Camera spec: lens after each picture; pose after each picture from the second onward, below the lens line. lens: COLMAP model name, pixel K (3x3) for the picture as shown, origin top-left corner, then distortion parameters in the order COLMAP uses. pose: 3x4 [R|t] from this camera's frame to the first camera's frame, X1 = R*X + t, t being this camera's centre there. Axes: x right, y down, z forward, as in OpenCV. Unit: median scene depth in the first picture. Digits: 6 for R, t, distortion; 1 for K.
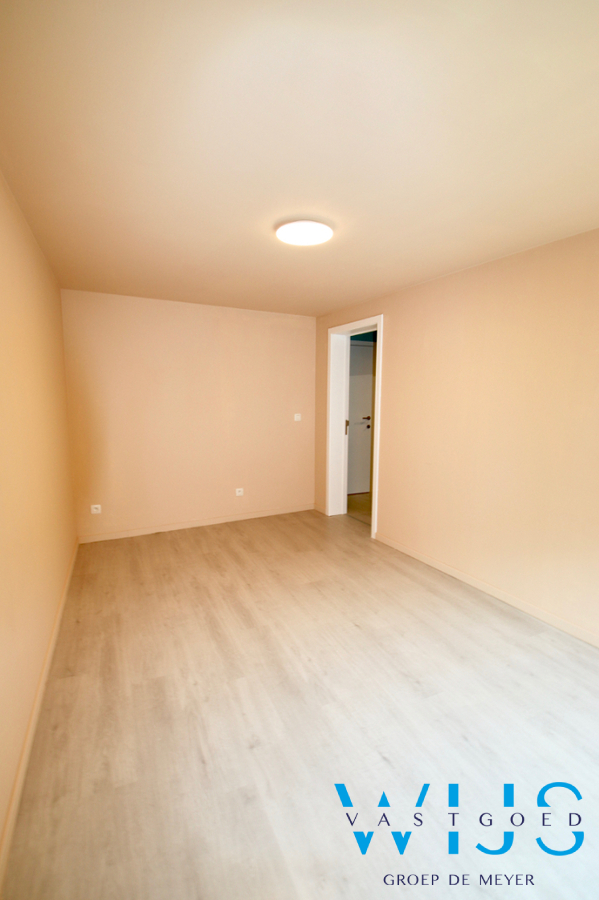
lens RADIAL K [[419.2, 0, 303.4], [0, 419.2, 452.3], [0, 0, 1]] dist [-0.001513, -0.016276]
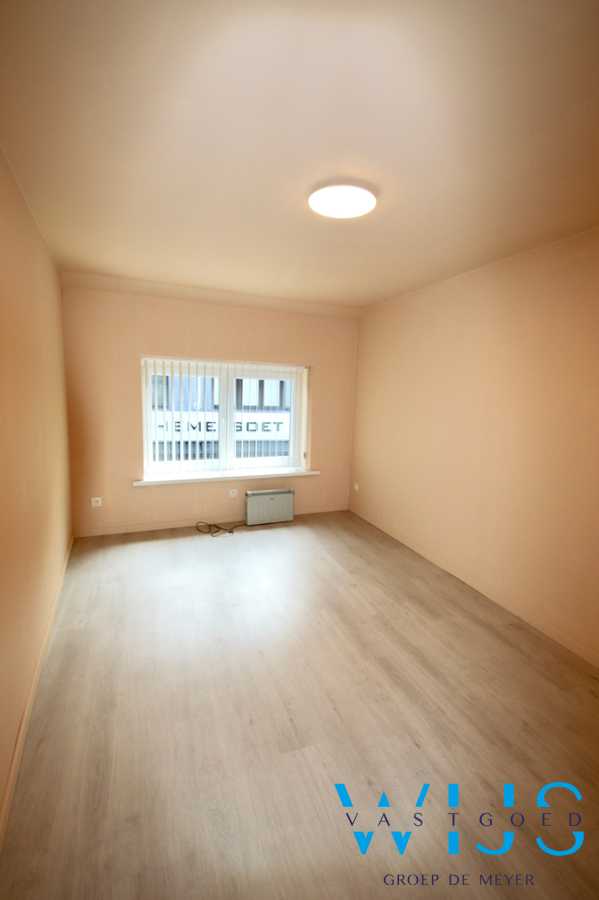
lens RADIAL K [[419.2, 0, 303.4], [0, 419.2, 452.3], [0, 0, 1]] dist [-0.001513, -0.016276]
pose [[-0.996035, -0.048395, 0.074652, -0.006200], [-0.025551, 0.959363, 0.281017, -0.289278], [-0.085218, 0.277995, -0.956795, 2.079565]]
